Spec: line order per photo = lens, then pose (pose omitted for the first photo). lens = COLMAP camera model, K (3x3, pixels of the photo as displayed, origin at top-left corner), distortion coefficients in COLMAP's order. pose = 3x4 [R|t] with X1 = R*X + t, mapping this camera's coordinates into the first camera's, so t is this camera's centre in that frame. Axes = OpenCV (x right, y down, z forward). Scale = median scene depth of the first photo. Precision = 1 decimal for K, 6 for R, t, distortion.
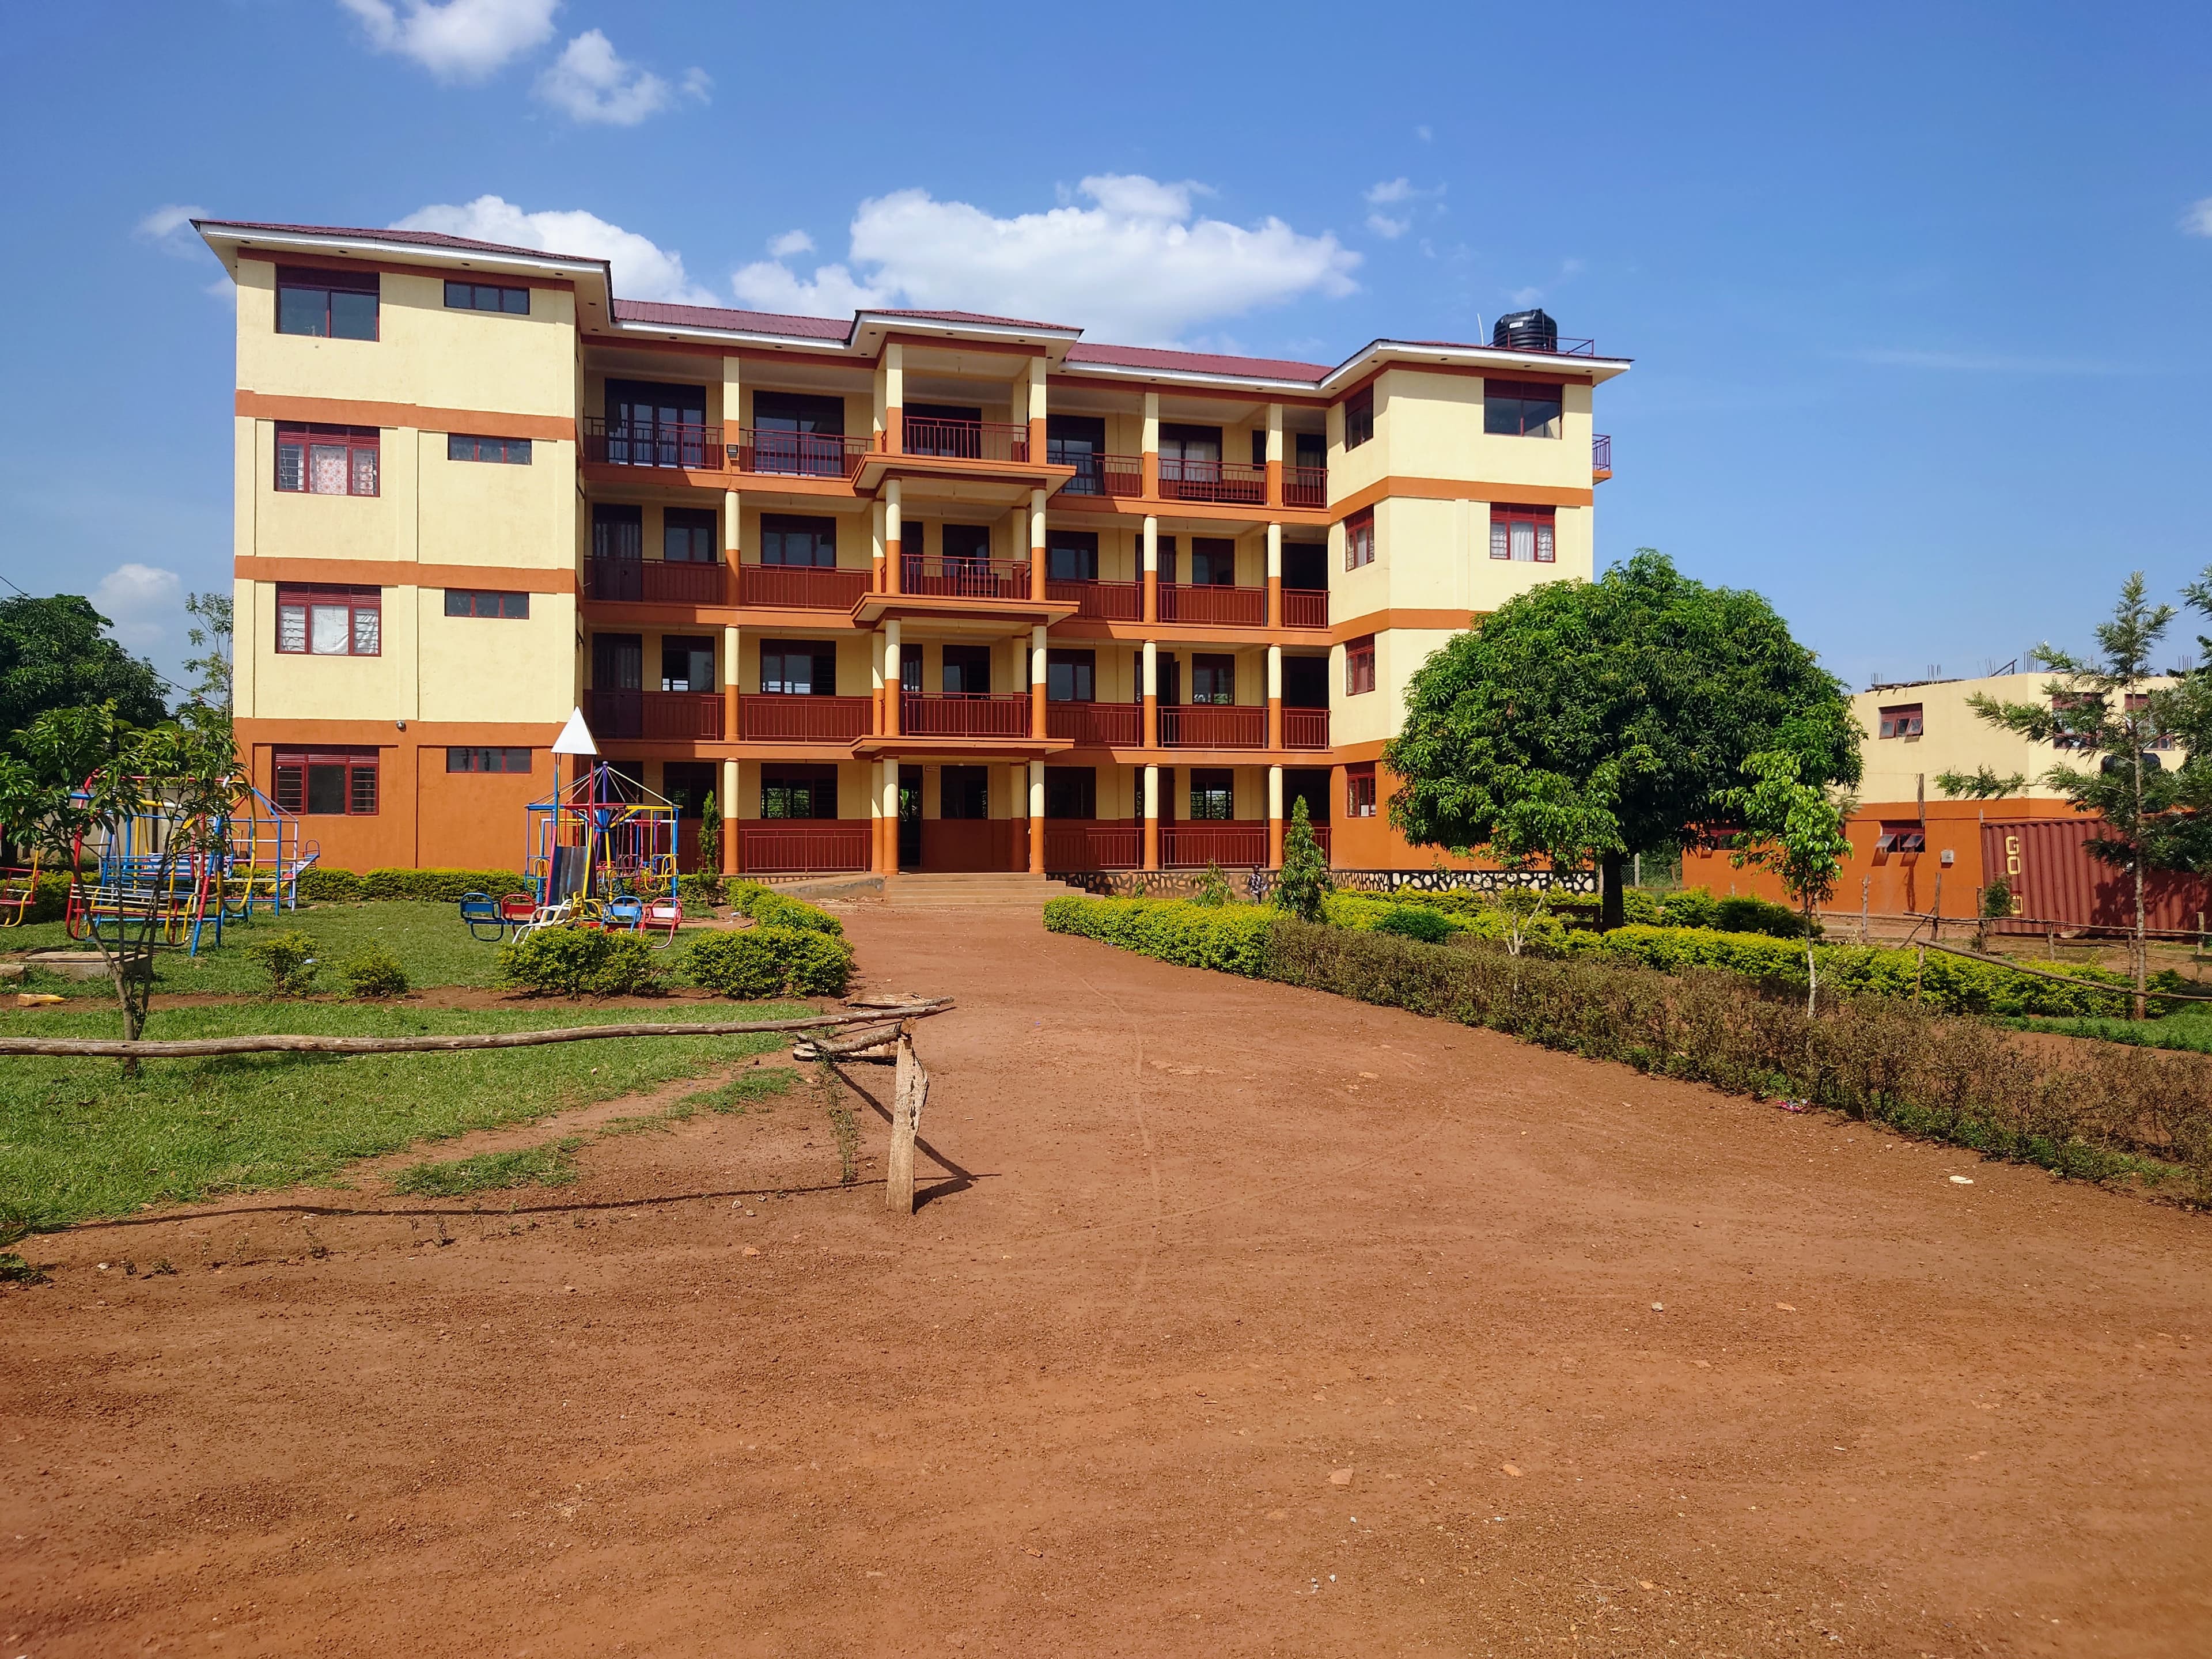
lens RADIAL K [[1528.3, 0, 1122.4], [0, 1528.3, 815.6], [0, 0, 1]] dist [0.093421, -0.118410]
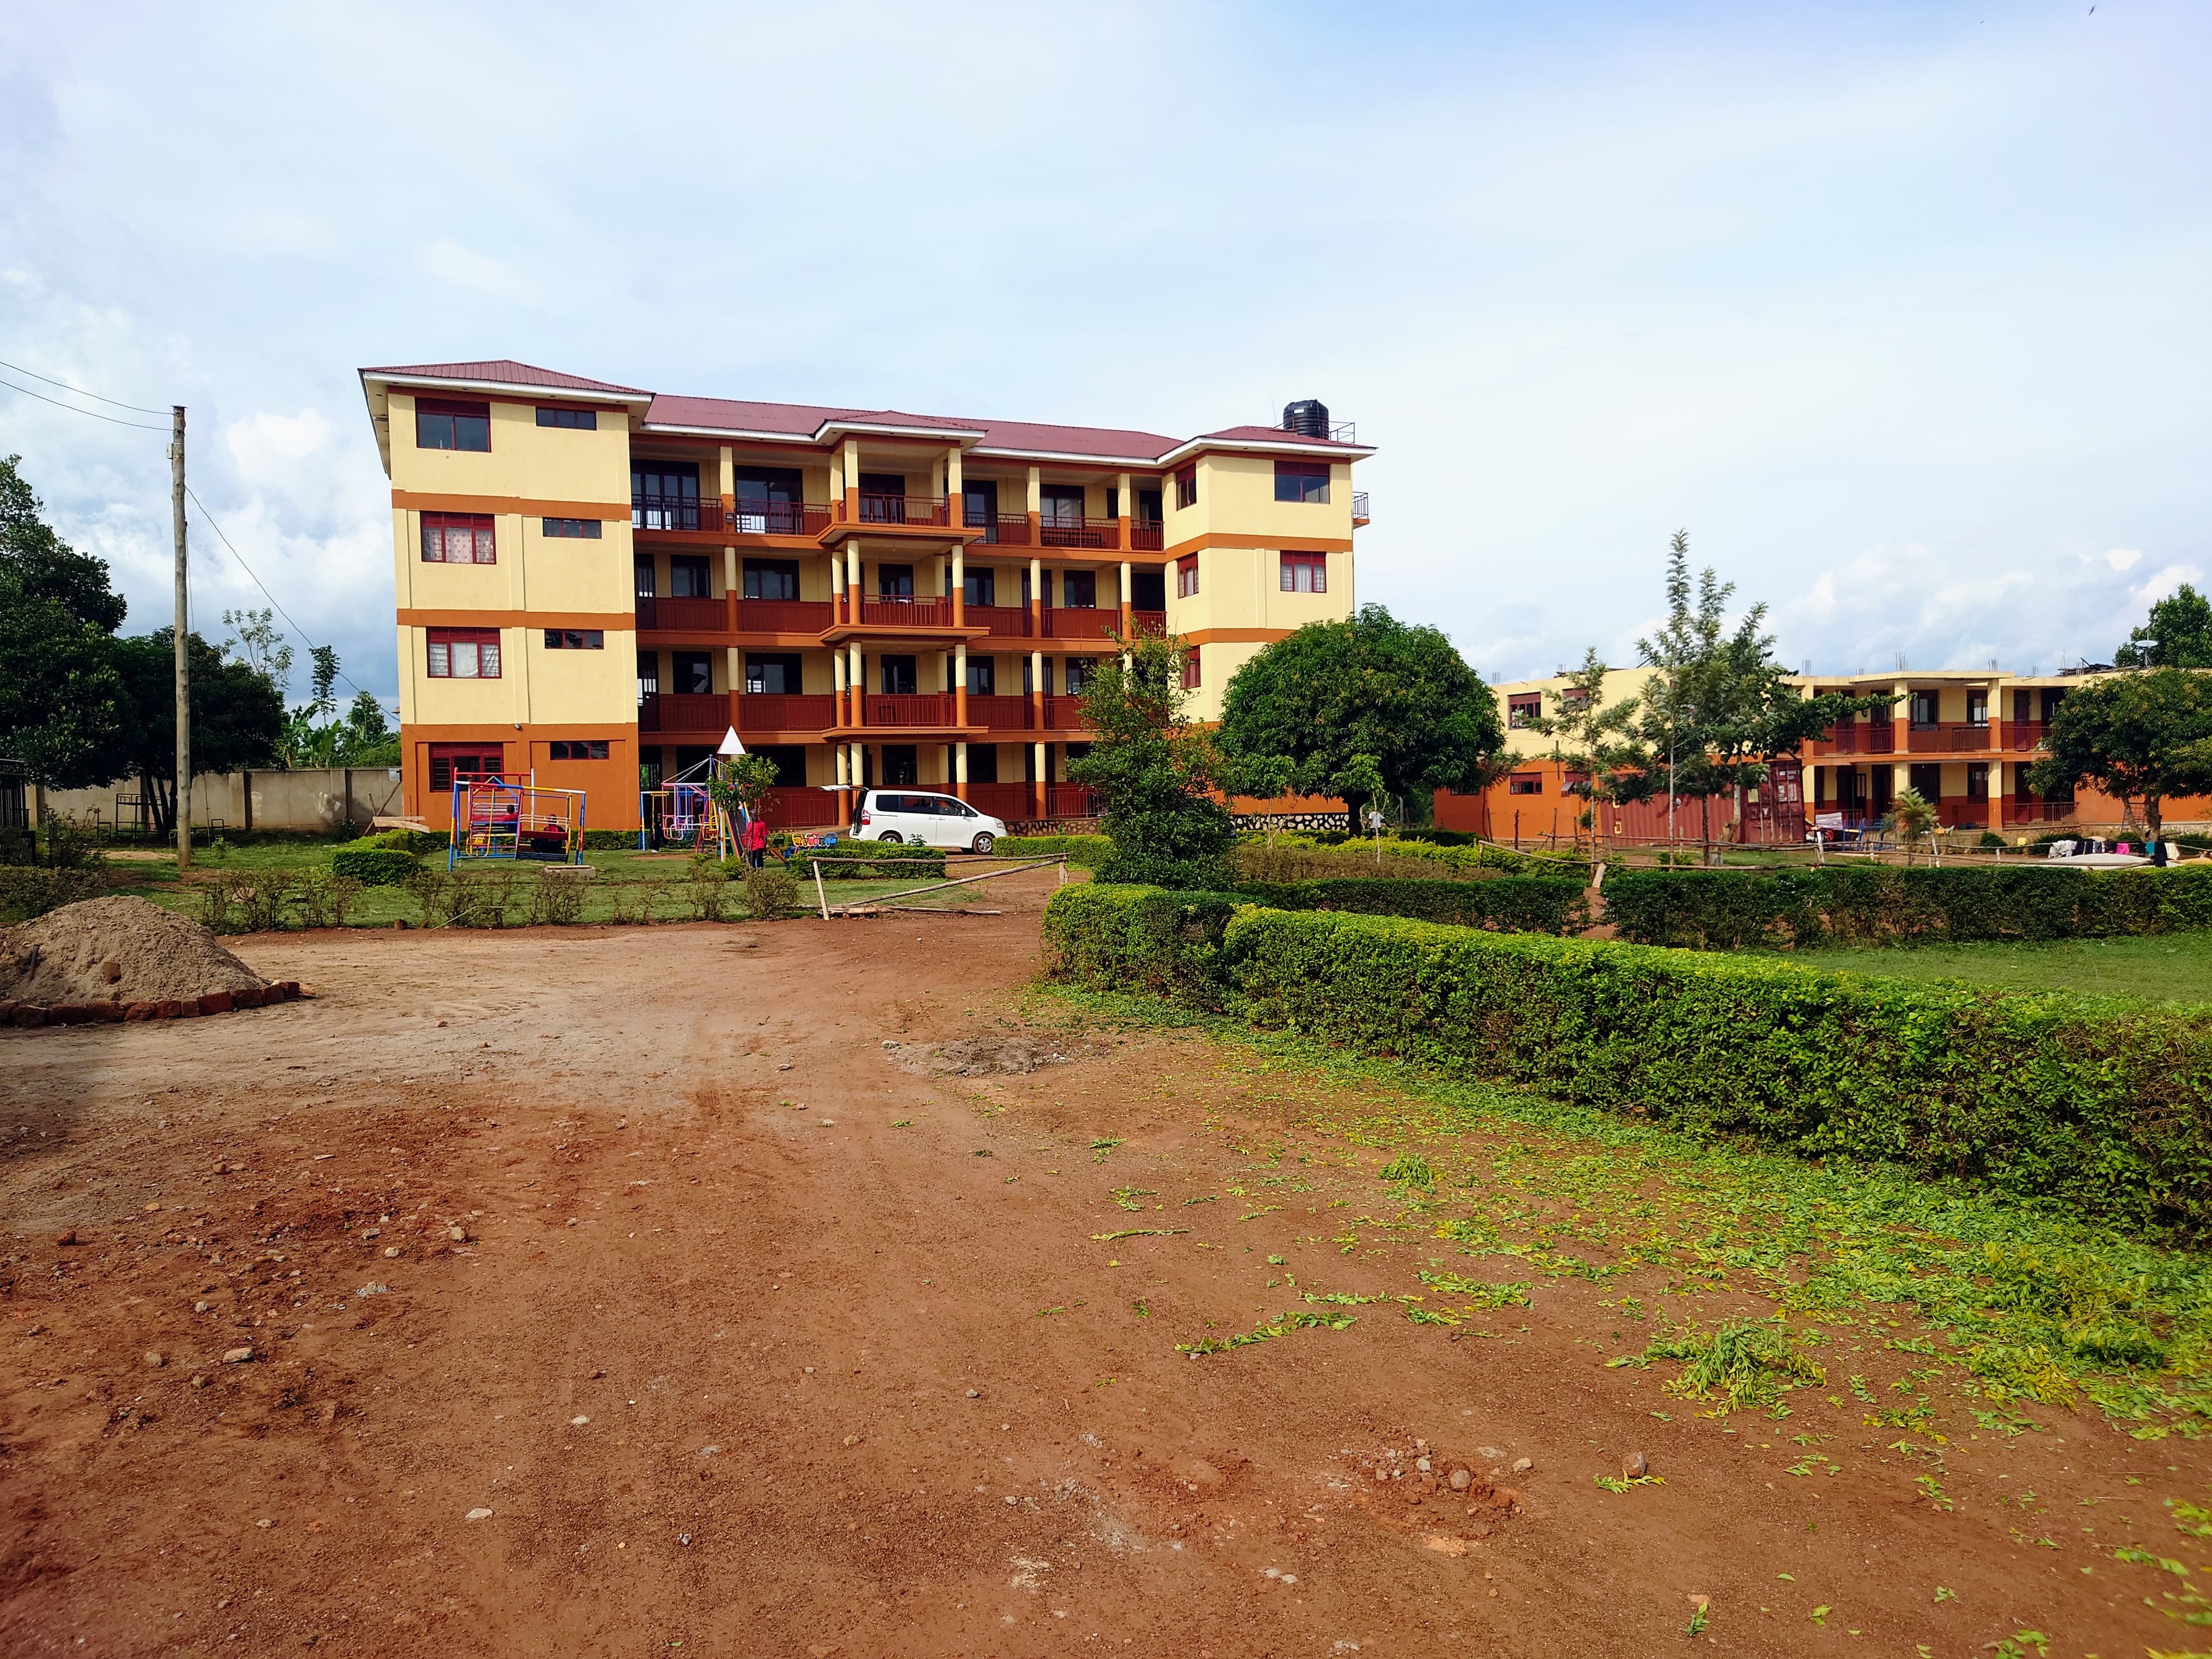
lens RADIAL K [[1582.6, 0, 1132.0], [0, 1582.6, 829.5], [0, 0, 1]] dist [0.093266, -0.099637]
pose [[0.992458, -0.022335, 0.120534, -0.074439], [0.017381, 0.998967, 0.041992, -0.013975], [-0.121348, -0.039580, 0.991821, -0.427979]]
